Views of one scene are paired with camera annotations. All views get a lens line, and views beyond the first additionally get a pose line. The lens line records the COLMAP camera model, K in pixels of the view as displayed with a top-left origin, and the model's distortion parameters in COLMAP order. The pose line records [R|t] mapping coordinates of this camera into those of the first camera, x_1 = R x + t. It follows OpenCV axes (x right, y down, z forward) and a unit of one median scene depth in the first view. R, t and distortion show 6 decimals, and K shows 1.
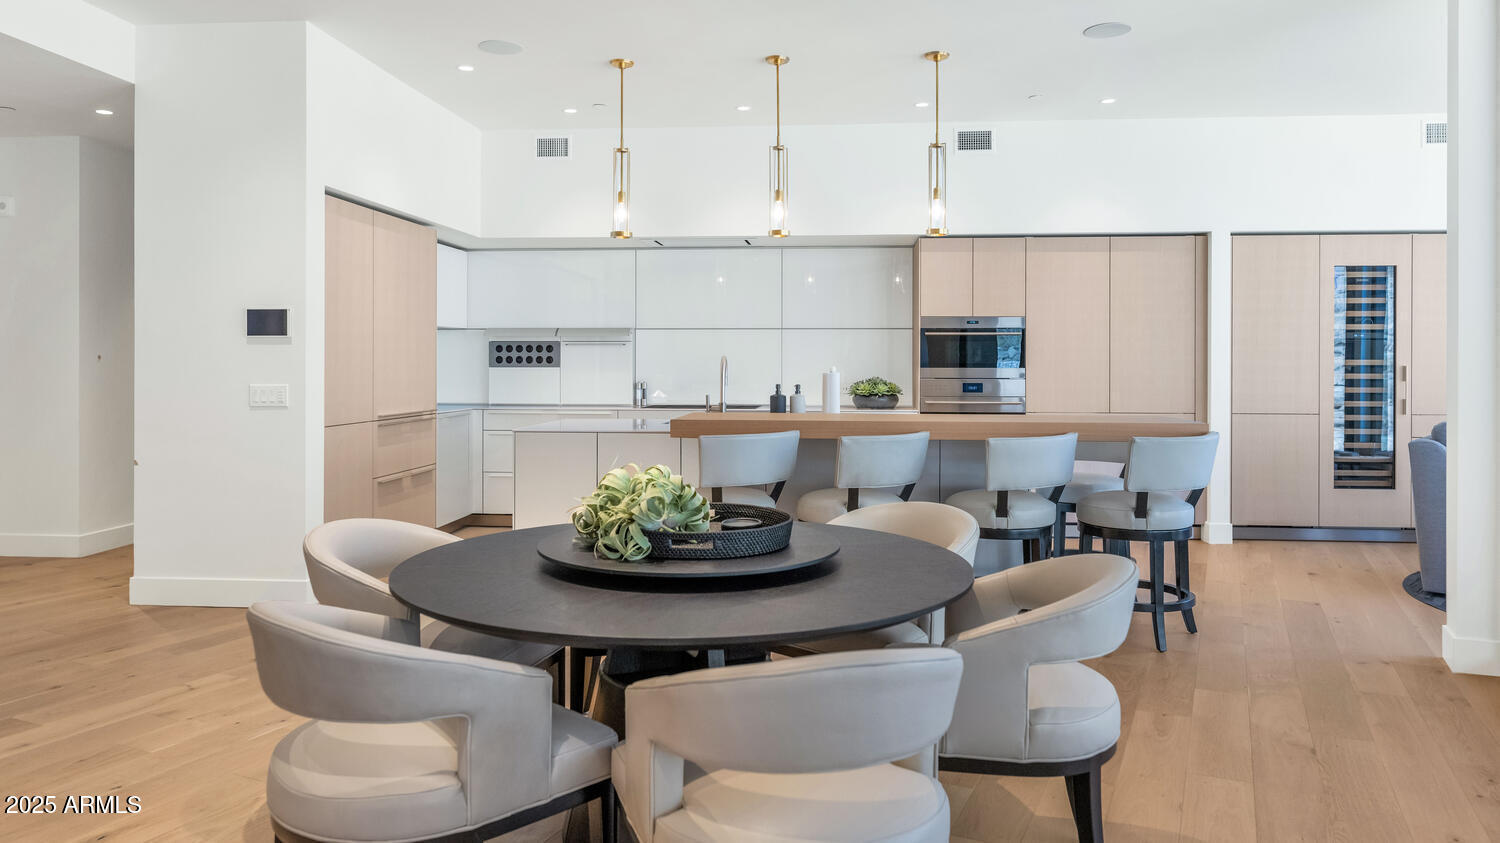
lens RADIAL K [[923.4, 0, 750.0], [0, 923.4, 421.5], [0, 0, 1]] dist [0.000334, -0.000181]
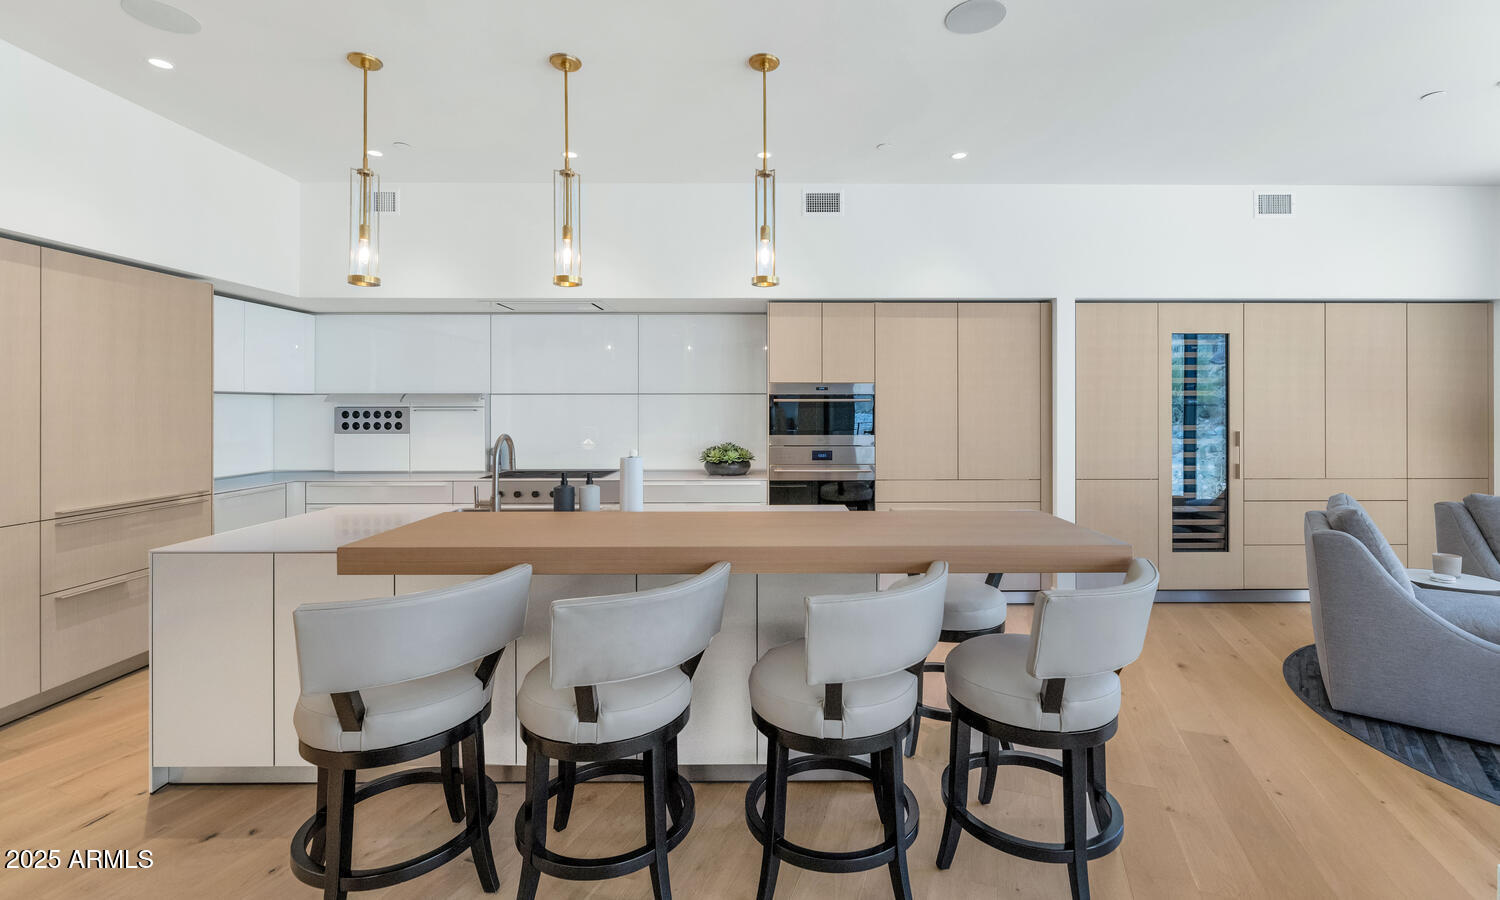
lens RADIAL K [[588.8, 0, 750.0], [0, 588.8, 450.0], [0, 0, 1]] dist [-0.000912, 0.000039]
pose [[0.997189, -0.007615, 0.074543, 0.117572], [0.006868, 0.999924, 0.010272, -0.049149], [-0.074616, -0.009731, 0.997165, 0.381428]]
